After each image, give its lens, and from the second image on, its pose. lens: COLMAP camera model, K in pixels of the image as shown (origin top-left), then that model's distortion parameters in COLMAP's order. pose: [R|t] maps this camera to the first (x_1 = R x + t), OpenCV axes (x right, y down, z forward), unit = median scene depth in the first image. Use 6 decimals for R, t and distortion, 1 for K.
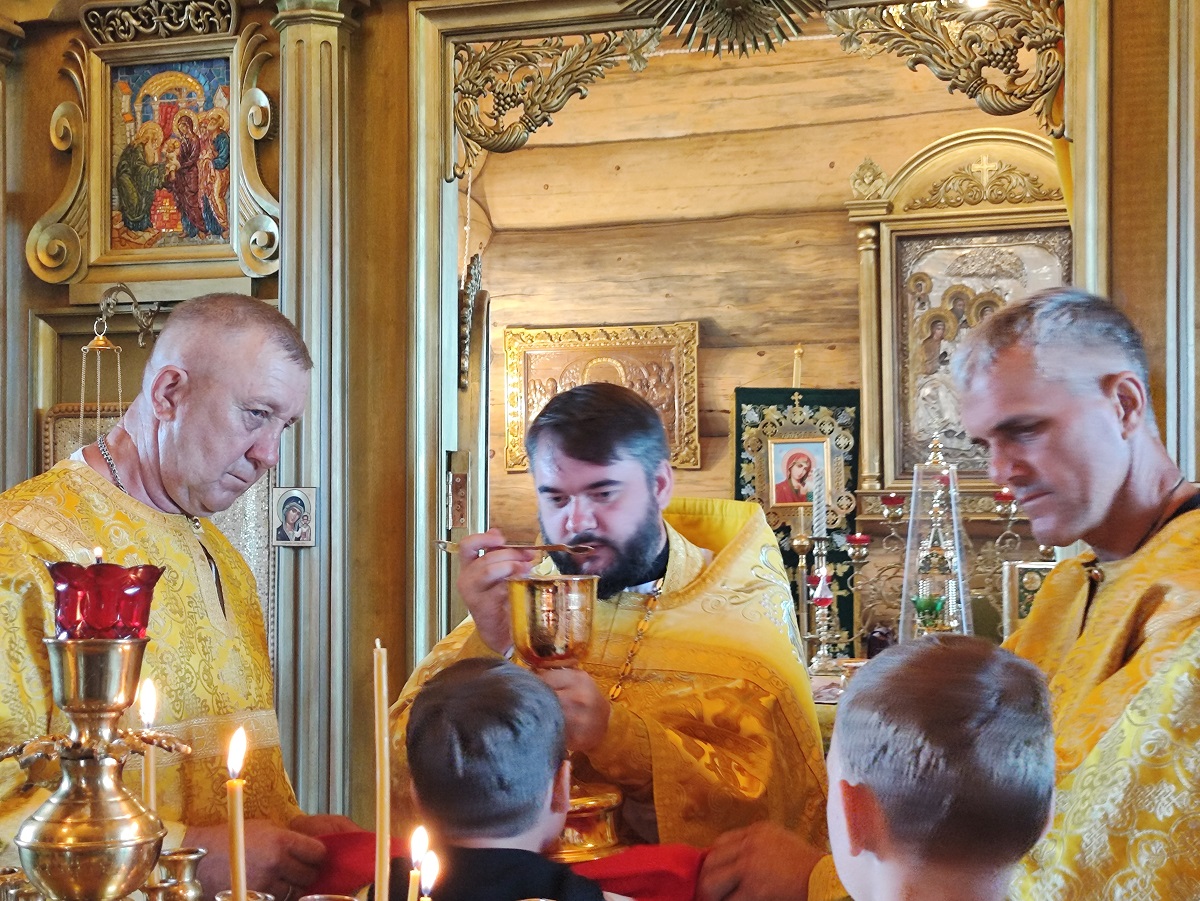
lens RADIAL K [[1777.7, 0, 583.3], [0, 1777.7, 468.1], [0, 0, 1]] dist [0.094818, -0.047308]
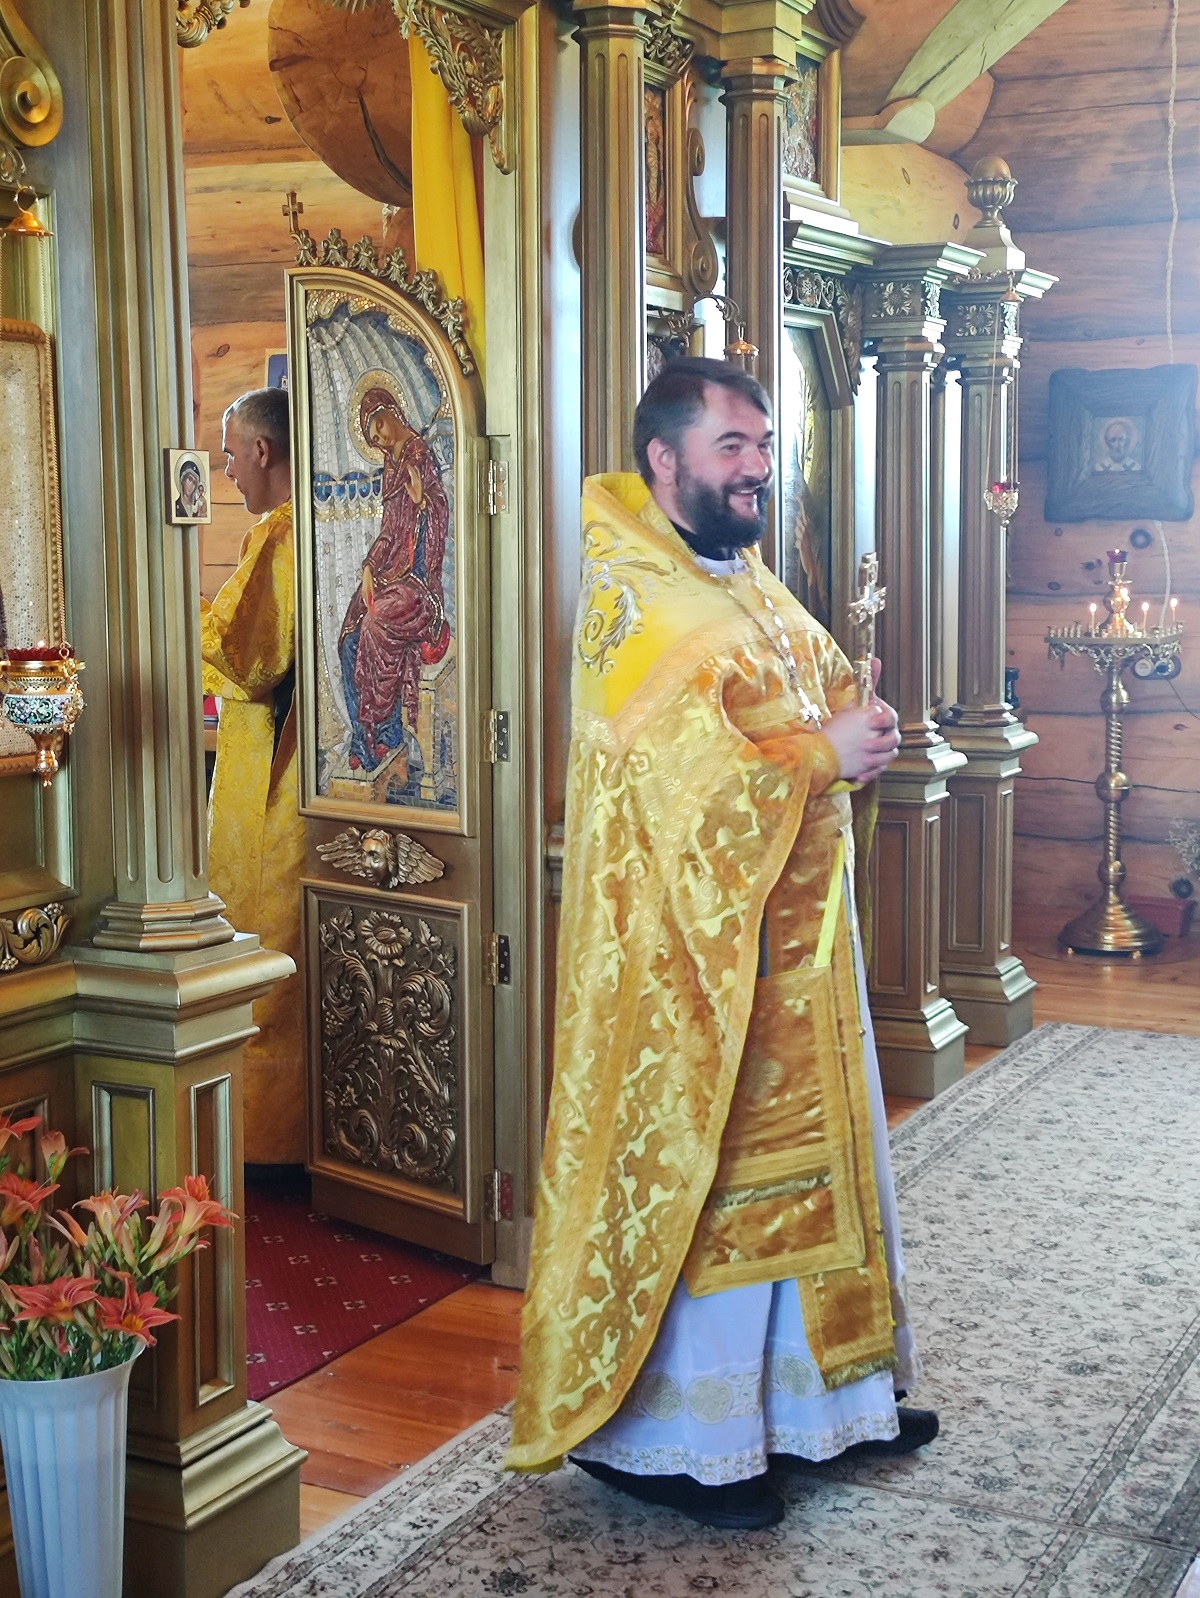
lens RADIAL K [[2367.3, 0, 600.0], [0, 2367.3, 799.0], [0, 0, 1]] dist [0.094818, -0.047308]
pose [[0.137594, -0.110527, 0.984303, -1.099587], [-0.026241, 0.992999, 0.115172, 0.035411], [-0.990141, -0.041676, 0.133731, 0.611515]]
